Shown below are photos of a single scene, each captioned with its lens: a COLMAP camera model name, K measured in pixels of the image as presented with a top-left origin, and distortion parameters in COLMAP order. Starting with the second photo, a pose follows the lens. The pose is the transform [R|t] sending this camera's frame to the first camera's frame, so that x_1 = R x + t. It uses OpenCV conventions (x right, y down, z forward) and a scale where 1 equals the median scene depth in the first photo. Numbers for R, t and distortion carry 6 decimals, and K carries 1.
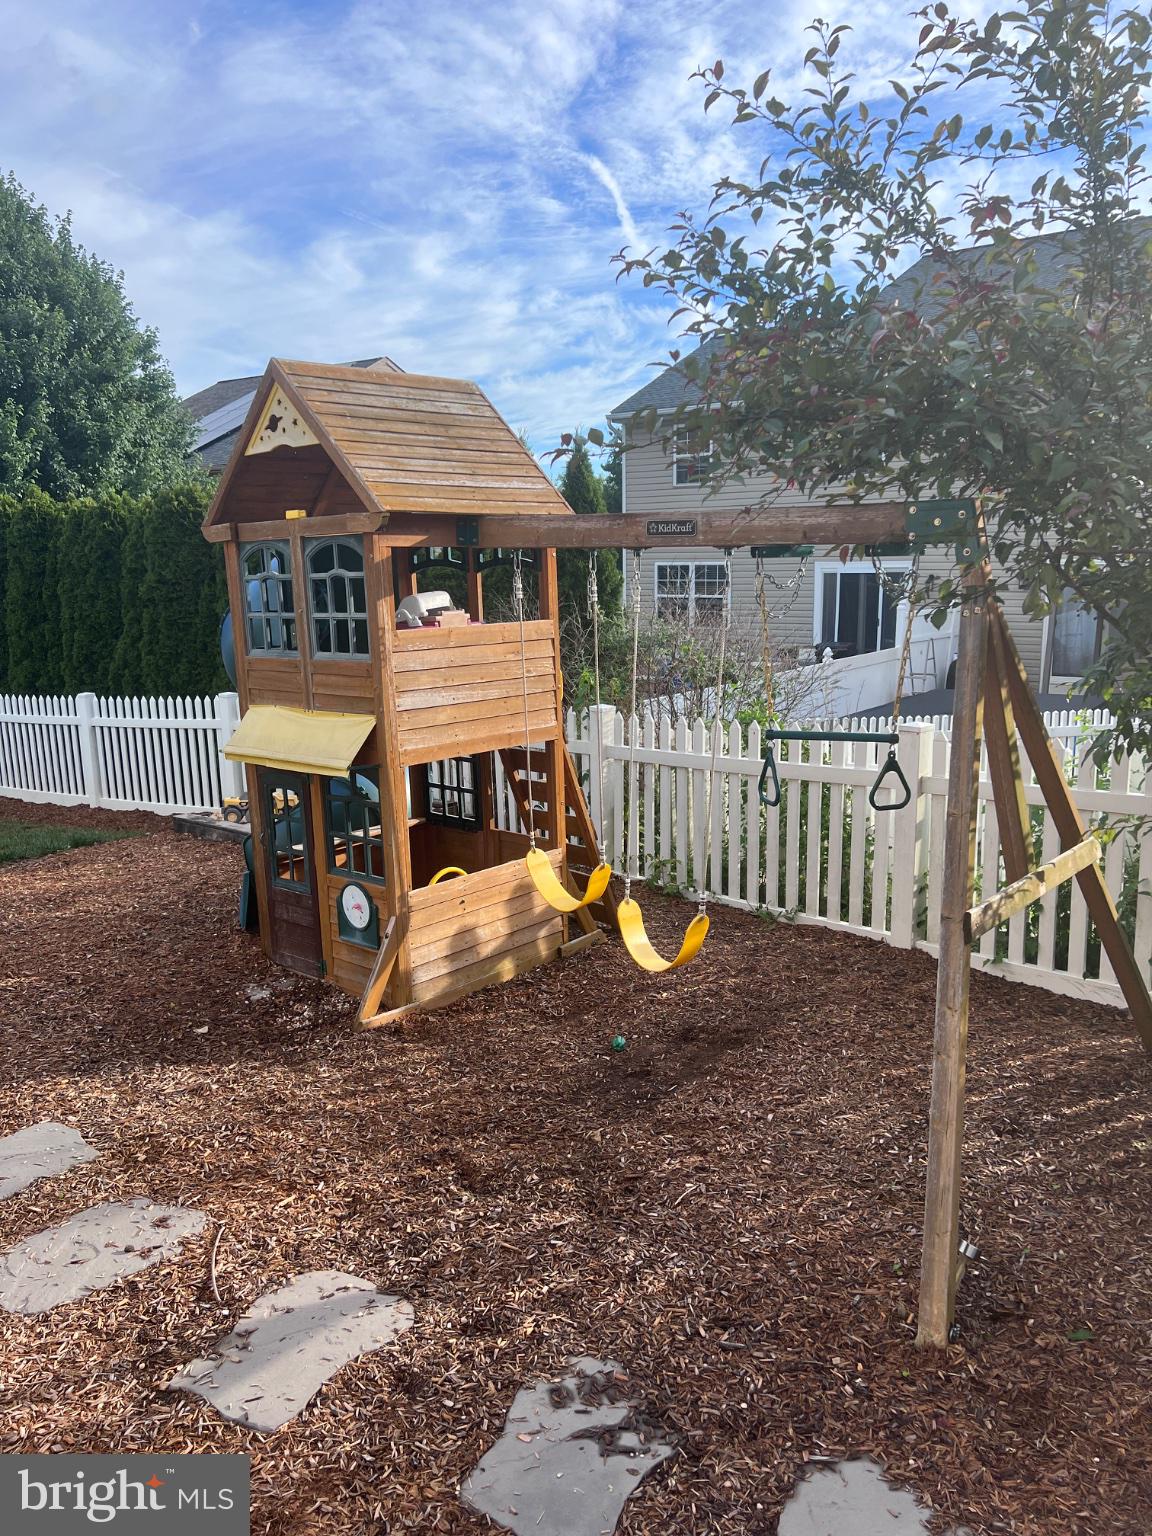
lens RADIAL K [[1148.4, 0, 576.0], [0, 1148.4, 768.0], [0, 0, 1]] dist [0.034916, -0.051110]
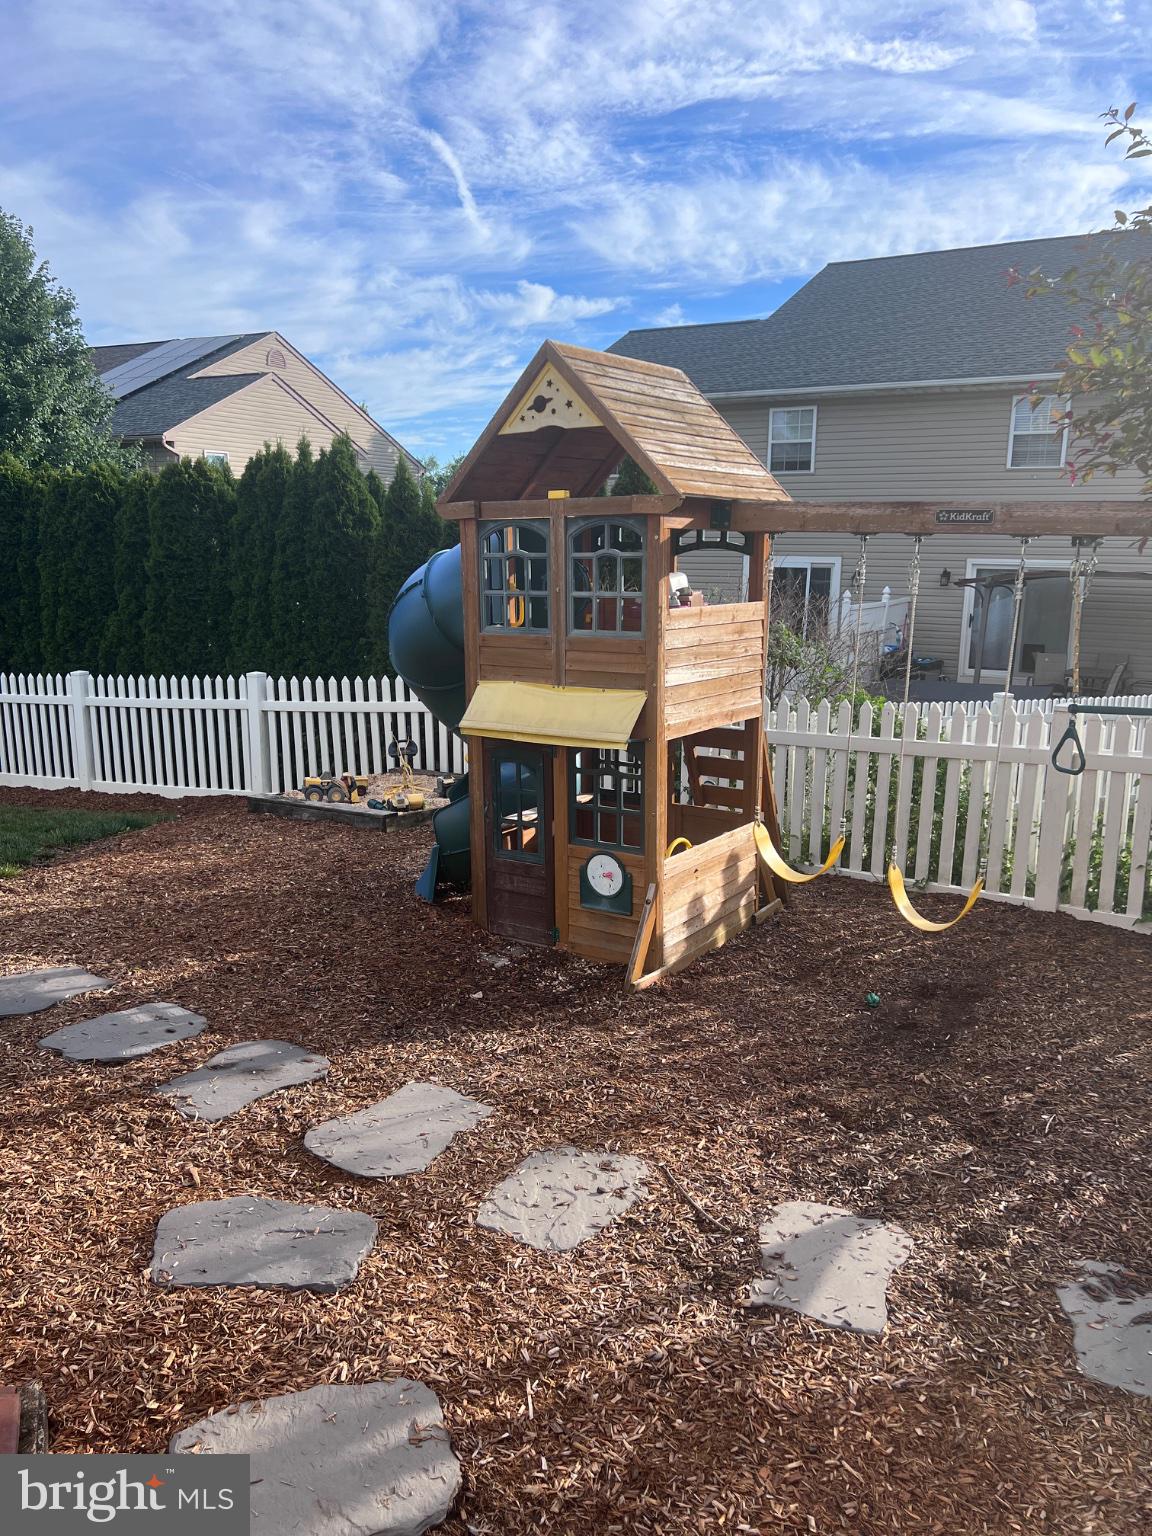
lens RADIAL K [[1152.8, 0, 576.0], [0, 1152.8, 768.0], [0, 0, 1]] dist [0.056361, -0.059198]
pose [[0.991024, 0.000831, 0.133685, -0.361577], [-0.001965, 0.999963, 0.008355, 0.015402], [-0.133673, -0.008542, 0.990989, -0.026492]]
